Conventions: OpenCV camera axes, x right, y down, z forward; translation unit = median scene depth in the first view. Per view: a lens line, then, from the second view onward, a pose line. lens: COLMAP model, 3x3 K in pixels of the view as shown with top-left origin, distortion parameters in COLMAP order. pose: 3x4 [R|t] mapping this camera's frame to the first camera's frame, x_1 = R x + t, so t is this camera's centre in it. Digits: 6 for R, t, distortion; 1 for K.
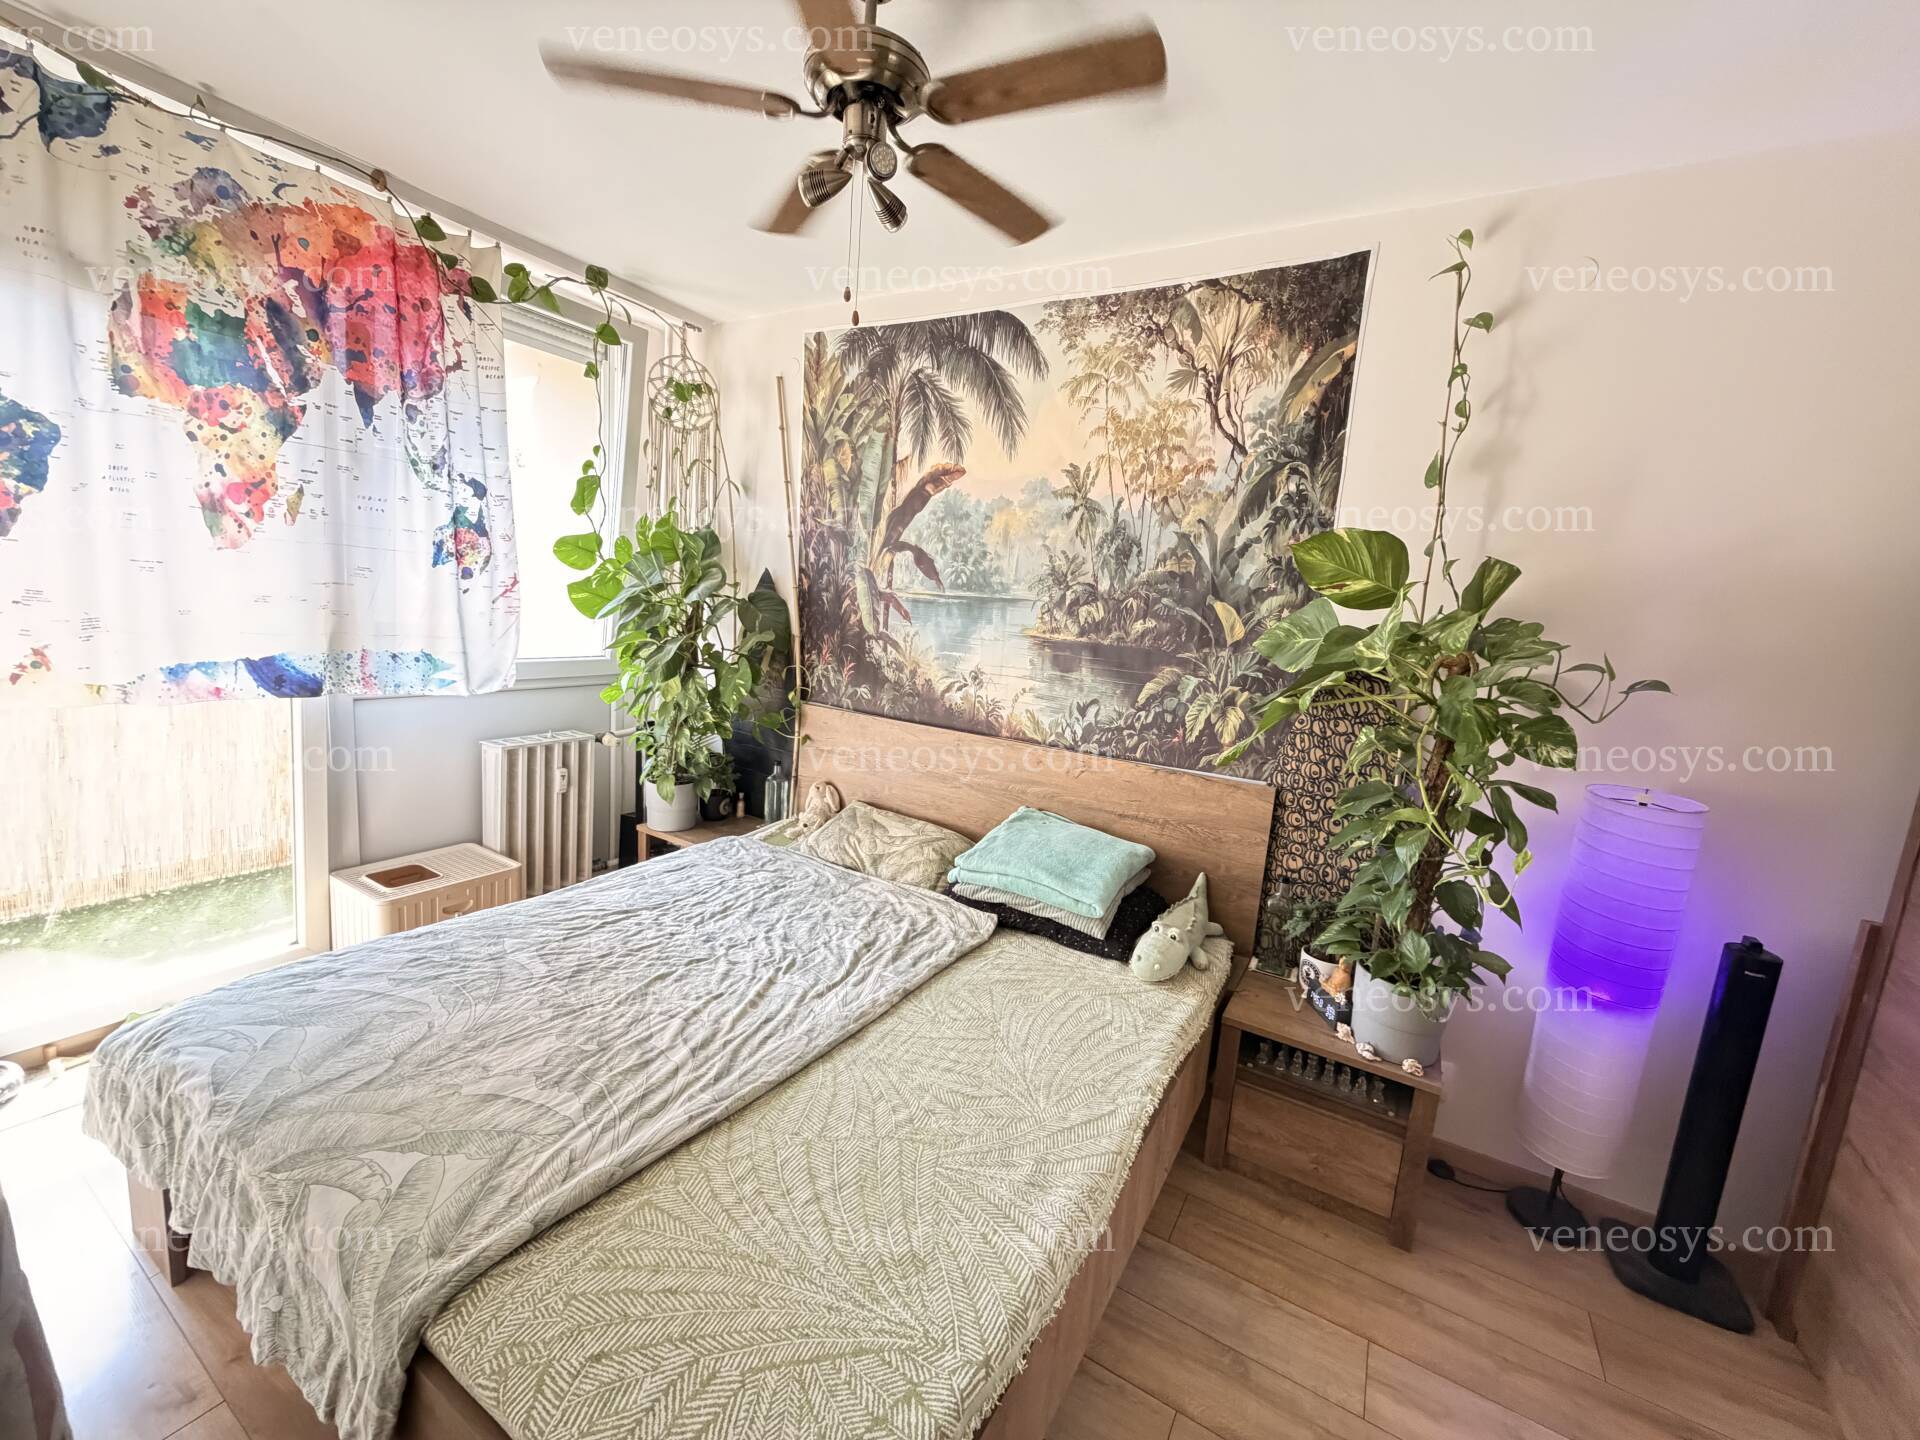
lens RADIAL K [[765.0, 0, 951.8], [0, 765.0, 722.3], [0, 0, 1]] dist [0.000242, 0.000174]
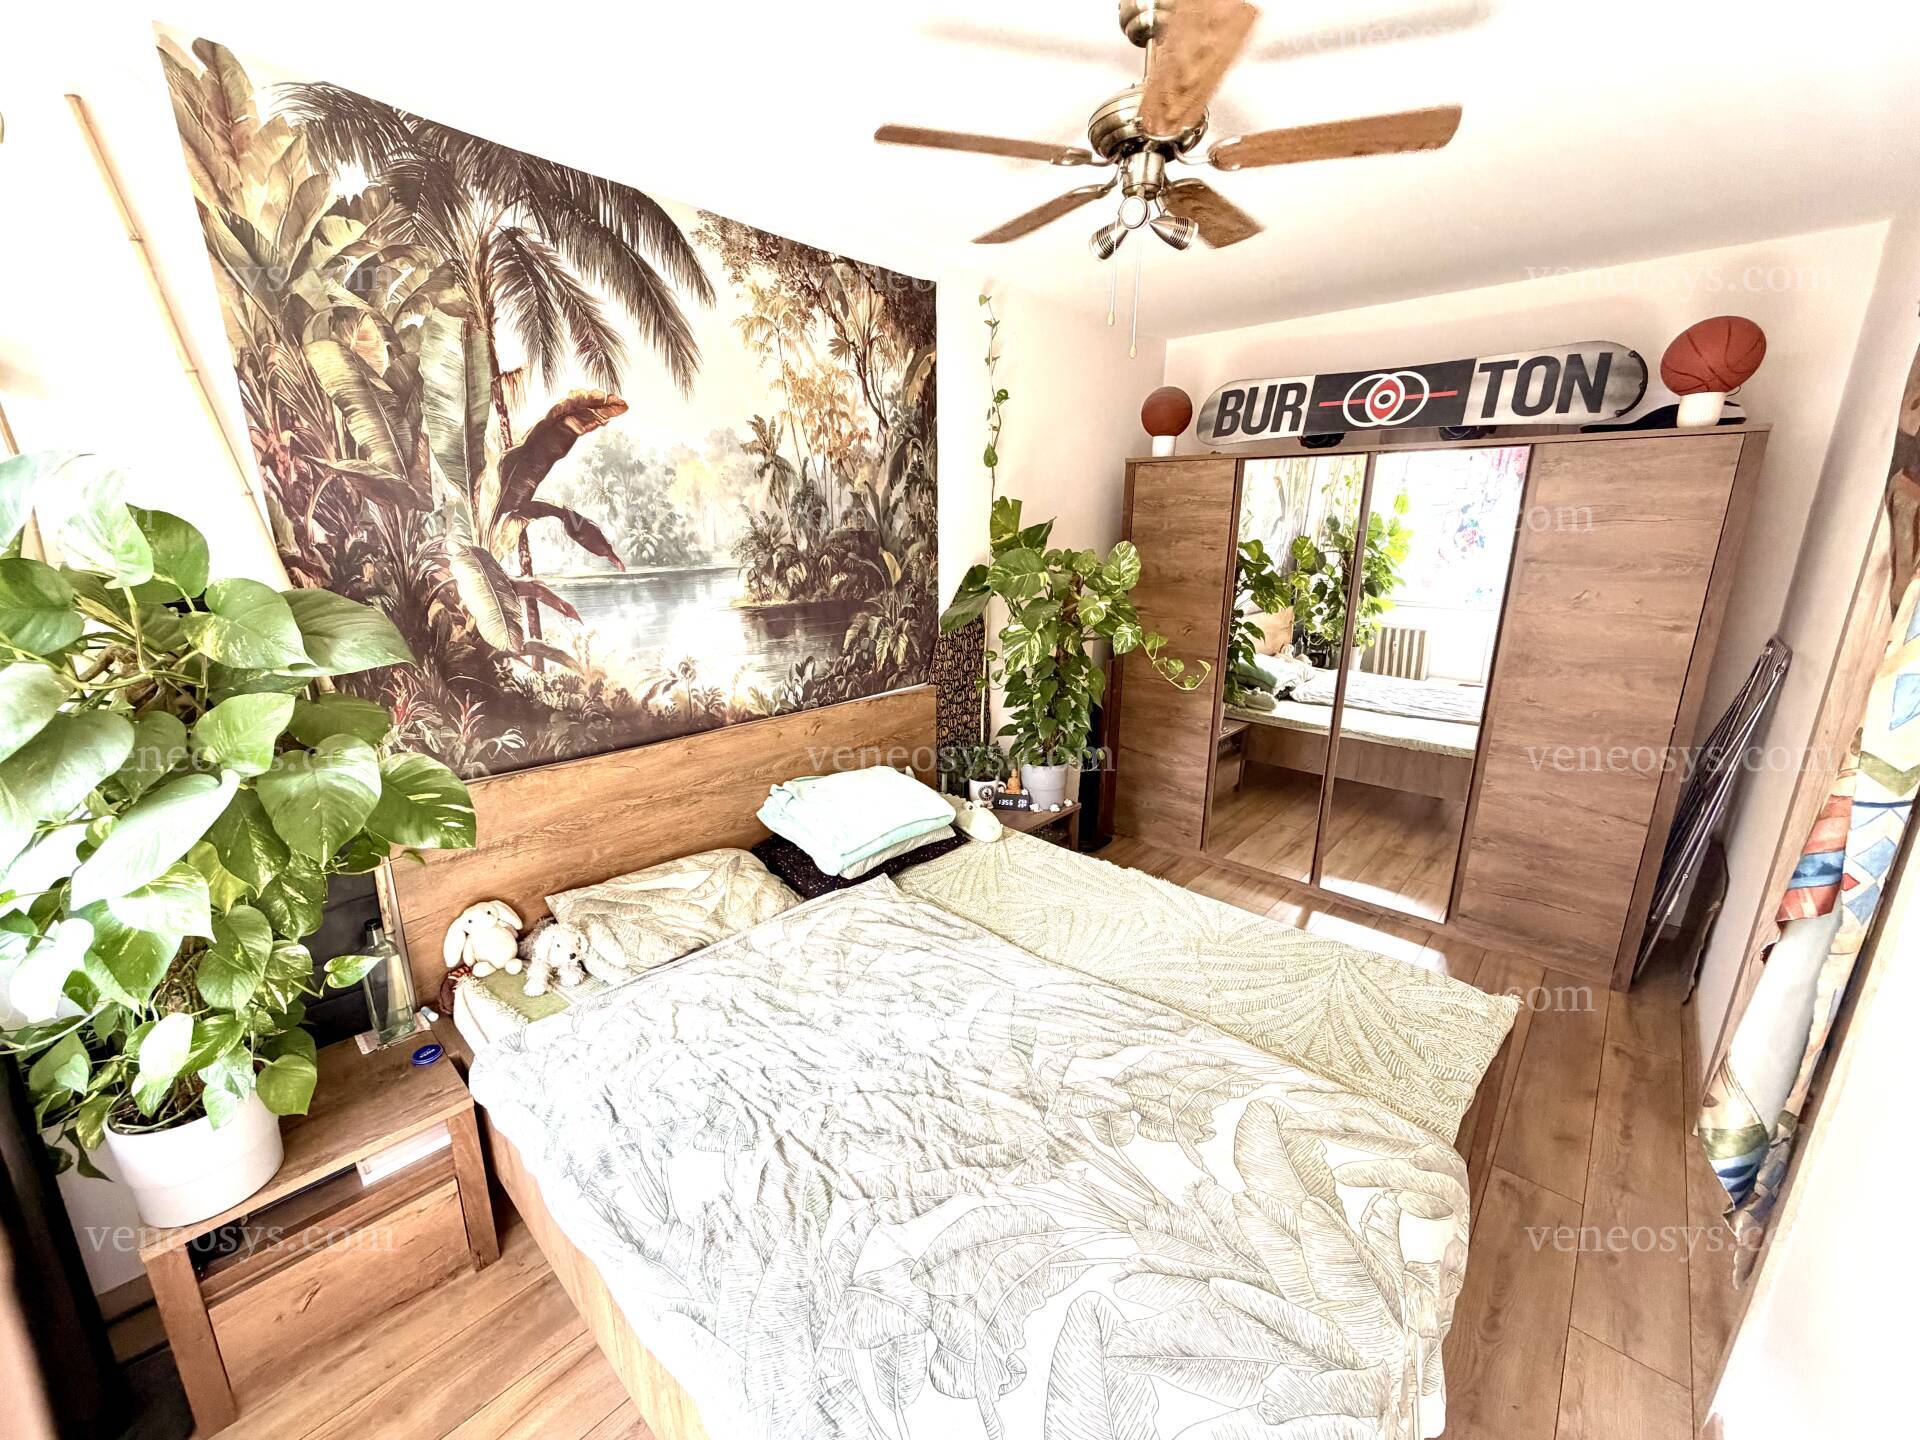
lens RADIAL K [[765.0, 0, 951.8], [0, 765.0, 722.3], [0, 0, 1]] dist [0.000242, 0.000174]
pose [[0.189338, -0.319707, 0.928407, -0.757736], [0.162181, 0.942705, 0.291556, -0.215333], [-0.968426, 0.095368, 0.230340, 0.581772]]
